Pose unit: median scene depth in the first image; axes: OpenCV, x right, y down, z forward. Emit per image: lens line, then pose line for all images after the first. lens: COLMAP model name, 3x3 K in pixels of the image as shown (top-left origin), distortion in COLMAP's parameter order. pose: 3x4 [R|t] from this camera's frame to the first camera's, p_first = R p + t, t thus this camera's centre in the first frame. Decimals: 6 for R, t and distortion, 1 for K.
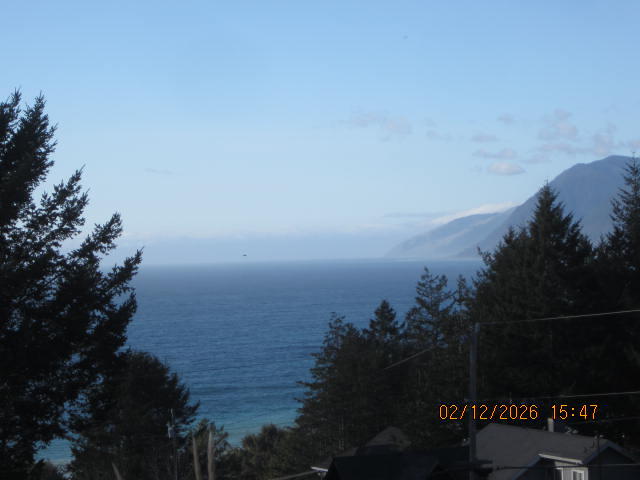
lens RADIAL K [[1753.8, 0, 316.4], [0, 1753.8, 235.8], [0, 0, 1]] dist [-0.145531, 0.000000]
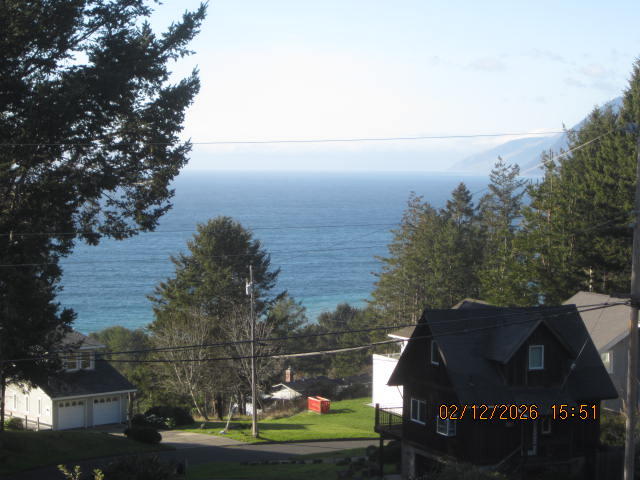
lens RADIAL K [[1519.8, 0, 321.5], [0, 1519.8, 242.7], [0, 0, 1]] dist [-0.206823, 0.000000]
pose [[0.998273, 0.041471, -0.041609, -0.008390], [-0.038853, 0.997328, 0.061870, 0.032629], [0.044063, -0.060147, 0.997217, 0.158362]]
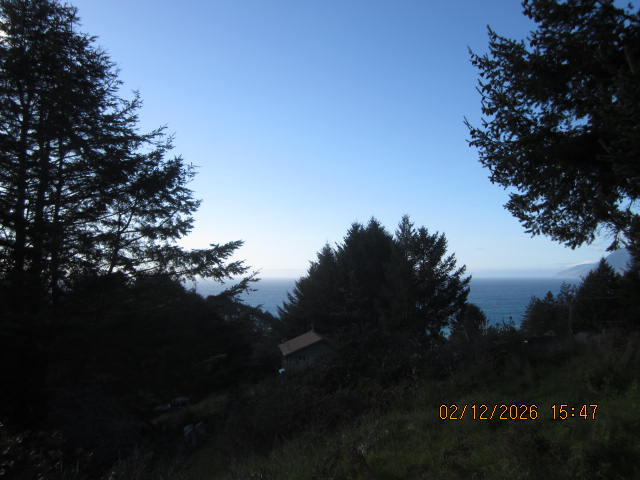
lens RADIAL K [[515.9, 0, 320.1], [0, 515.9, 238.5], [0, 0, 1]] dist [-0.062958, 0.021815]
pose [[0.925360, 0.003449, -0.379073, 0.005612], [-0.024494, 0.998413, -0.050709, -0.002404], [0.378296, 0.056210, 0.923976, -0.048598]]
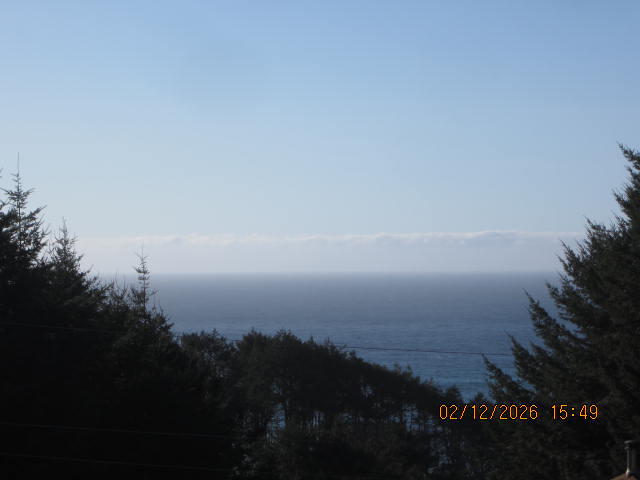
lens RADIAL K [[1992.8, 0, 318.1], [0, 1992.8, 237.4], [0, 0, 1]] dist [0.081189, 0.000000]
pose [[0.837407, 0.012785, -0.546430, -0.030759], [-0.008349, 0.999909, 0.010600, 0.013143], [0.546515, -0.004314, 0.837438, 0.061635]]
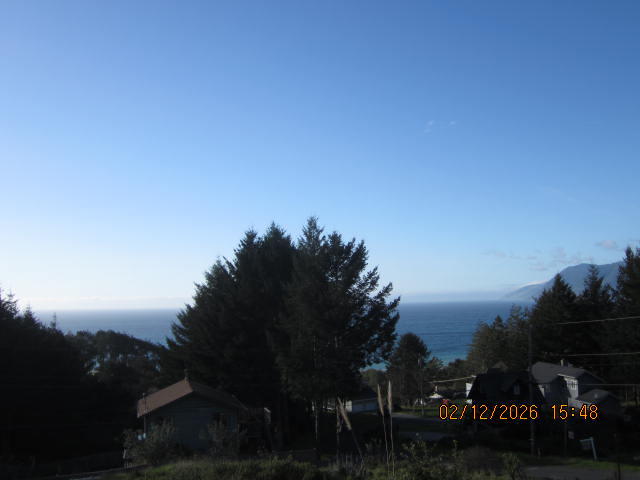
lens RADIAL K [[585.0, 0, 323.5], [0, 585.0, 242.0], [0, 0, 1]] dist [-0.077562, 0.000000]
pose [[0.967891, -0.018345, -0.250700, 0.005556], [-0.003240, 0.996340, -0.085416, 0.001245], [0.251349, 0.083486, 0.964289, 0.047549]]
